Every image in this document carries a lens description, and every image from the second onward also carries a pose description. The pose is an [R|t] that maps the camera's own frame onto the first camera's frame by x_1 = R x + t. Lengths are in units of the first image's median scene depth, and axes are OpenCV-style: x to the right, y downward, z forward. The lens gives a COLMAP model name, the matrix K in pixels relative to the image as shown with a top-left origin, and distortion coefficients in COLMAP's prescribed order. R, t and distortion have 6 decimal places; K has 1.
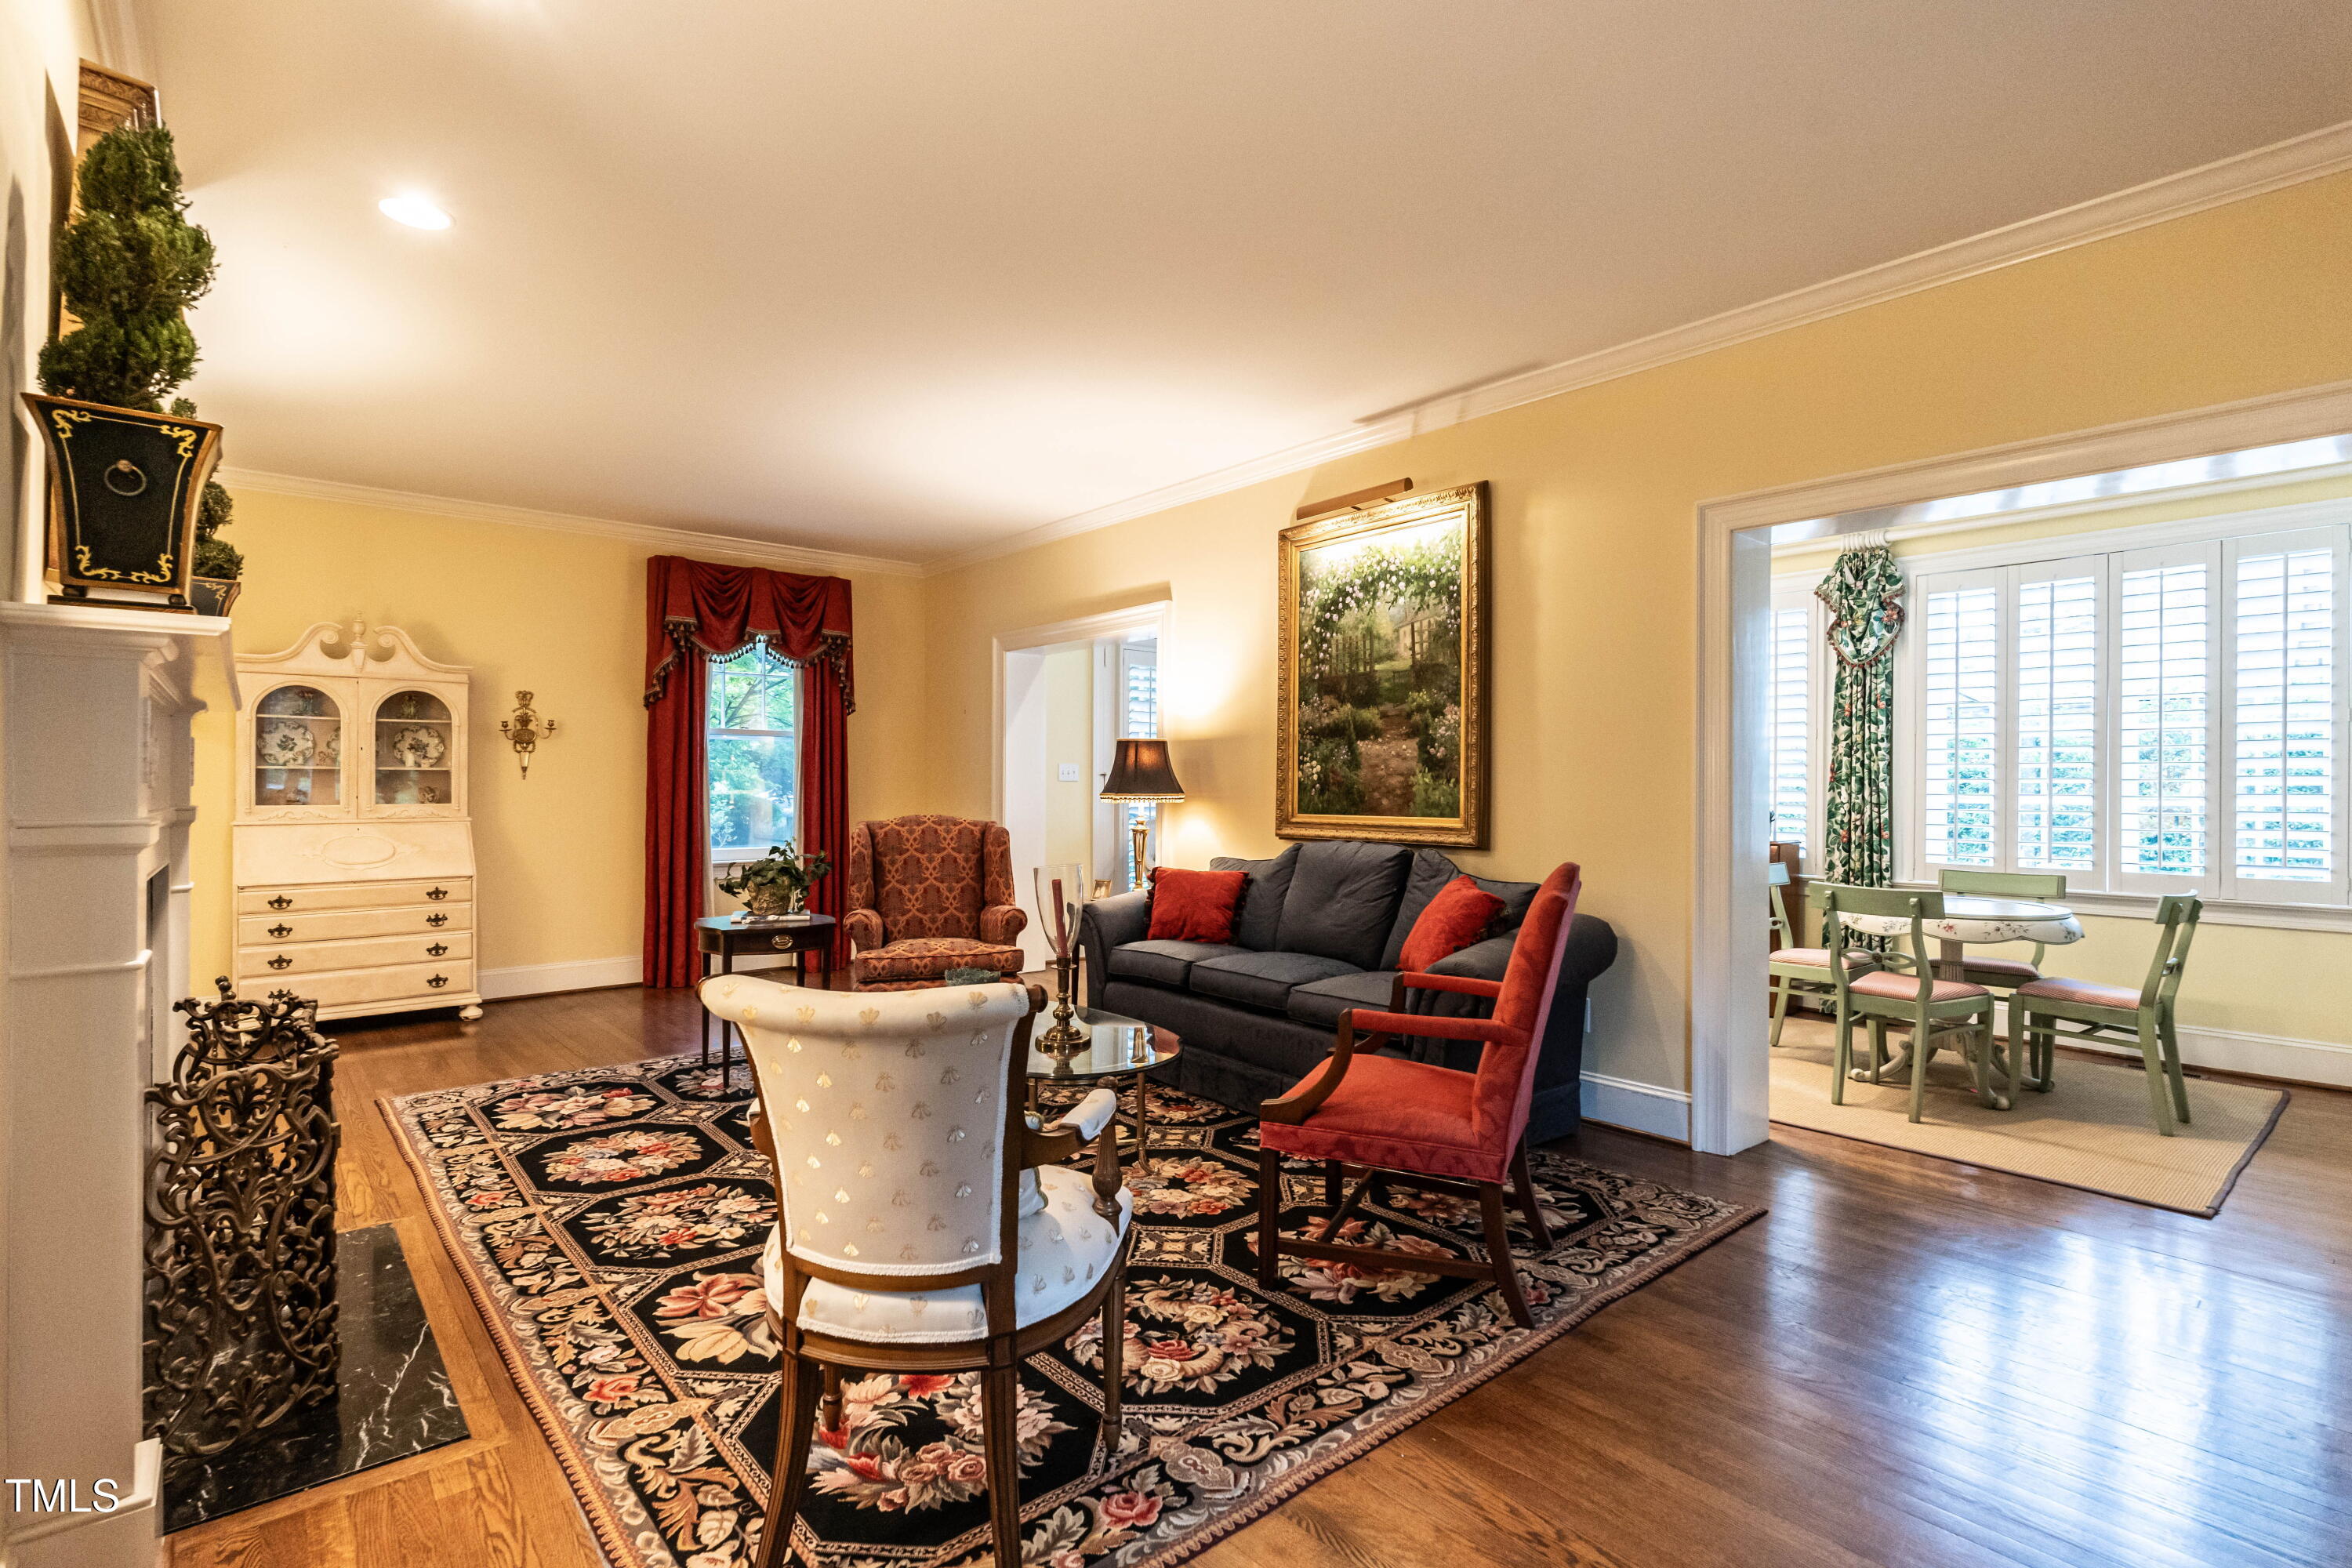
lens RADIAL K [[1078.3, 0, 1199.7], [0, 1078.3, 786.8], [0, 0, 1]] dist [-0.004718, 0.001519]
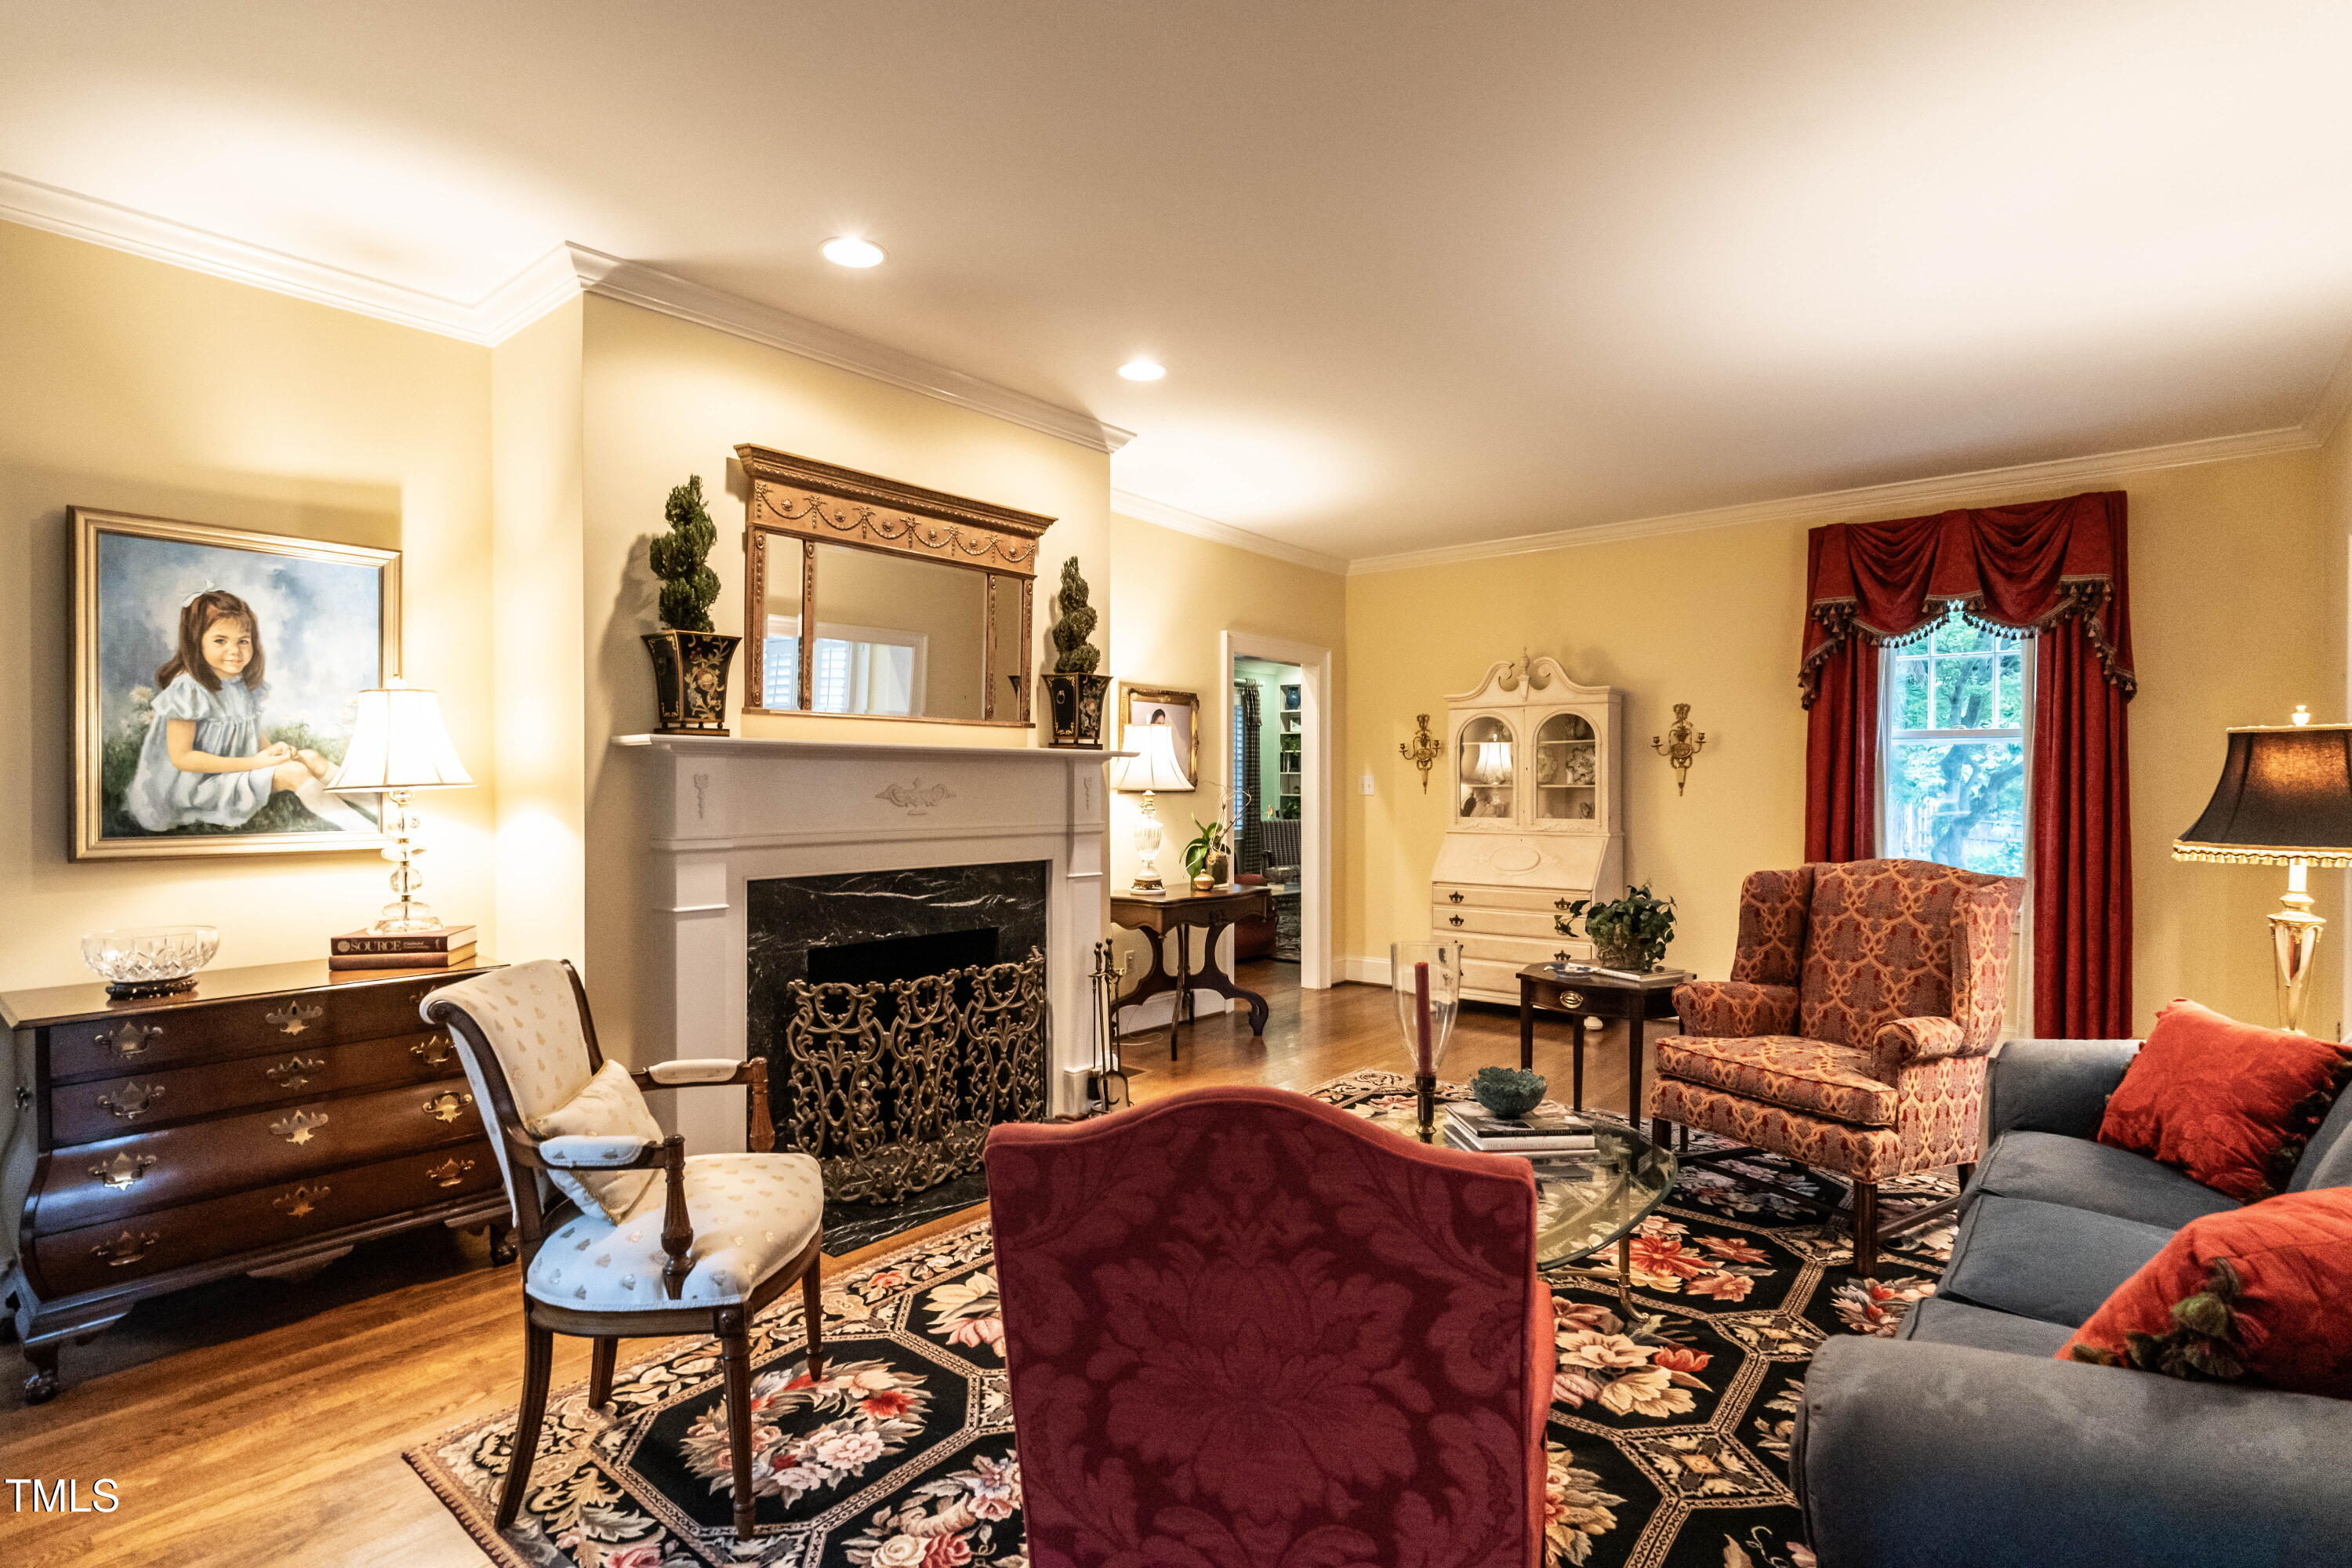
lens RADIAL K [[1166.4, 0, 1198.9], [0, 1166.4, 792.8], [0, 0, 1]] dist [-0.001834, -0.001013]
pose [[0.175393, 0.008136, -0.984465, 0.410194], [-0.001420, 0.999967, 0.008011, -0.022021], [0.984497, -0.000007, 0.175399, 0.498761]]
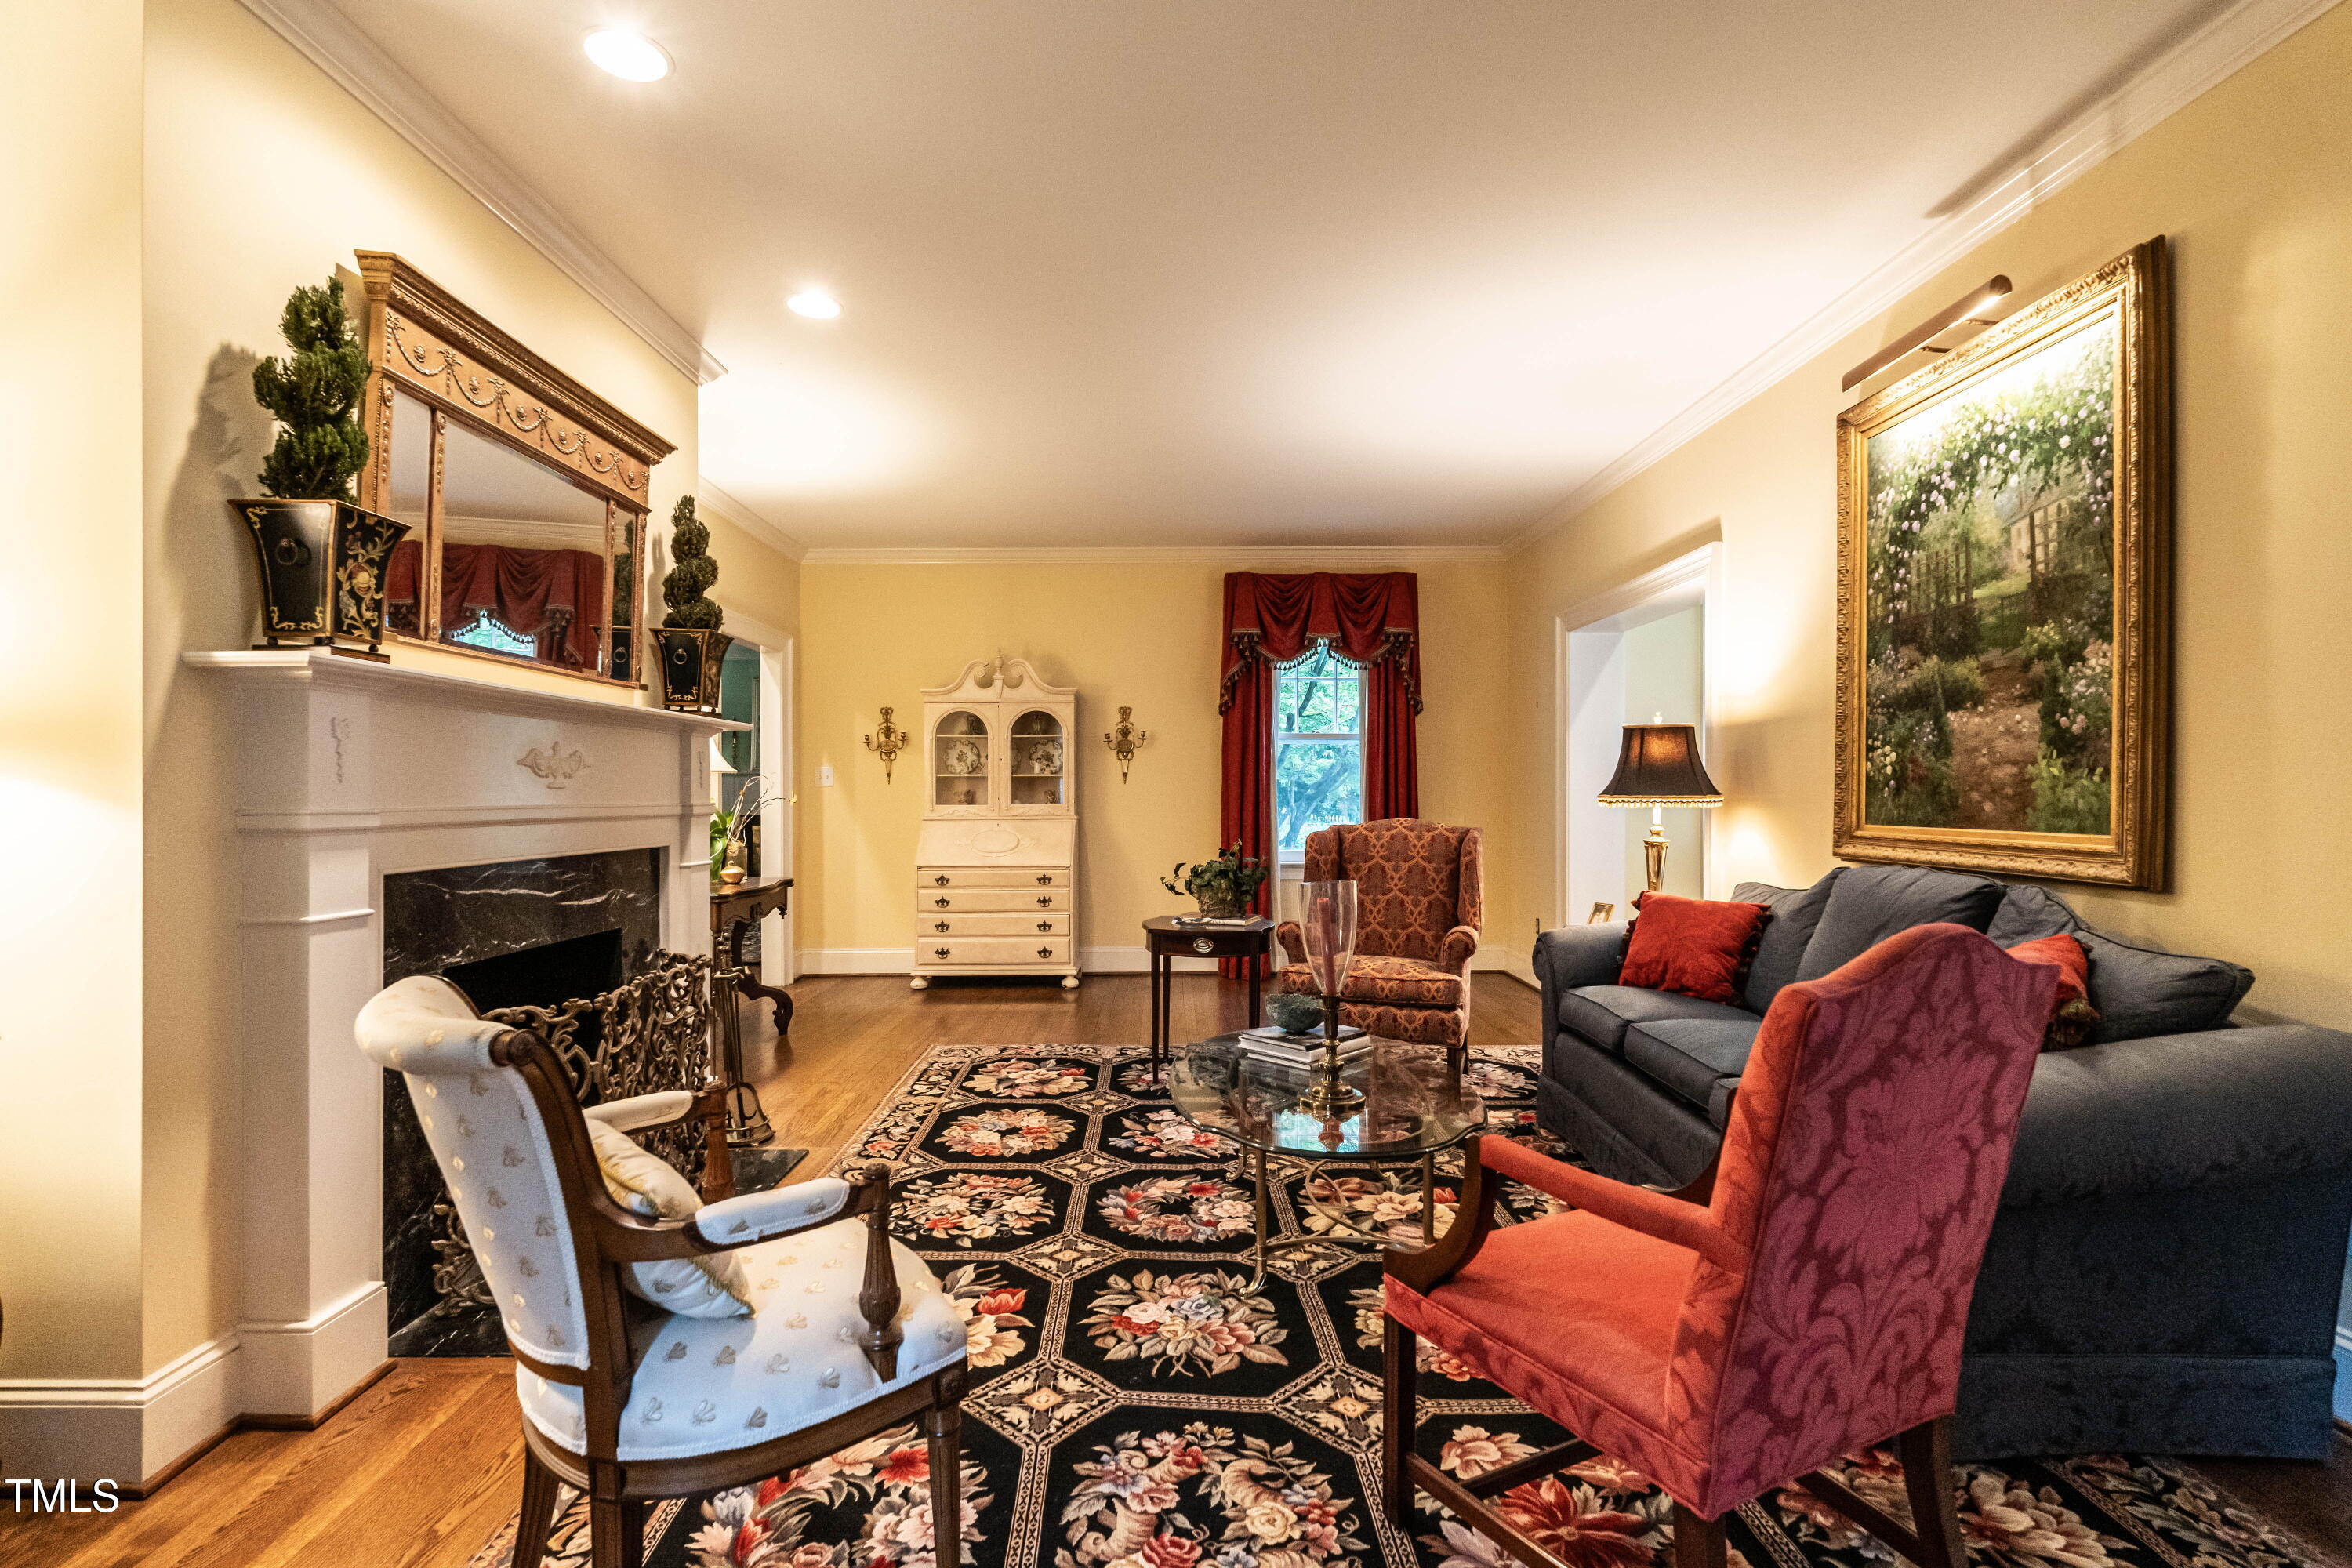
lens RADIAL K [[1078.3, 0, 1197.6], [0, 1078.3, 793.8], [0, 0, 1]] dist [-0.004718, 0.001519]
pose [[0.762519, -0.002233, -0.646961, 0.221368], [0.003342, 0.999994, 0.000488, 0.004389], [0.646957, -0.002535, 0.762523, 0.221452]]
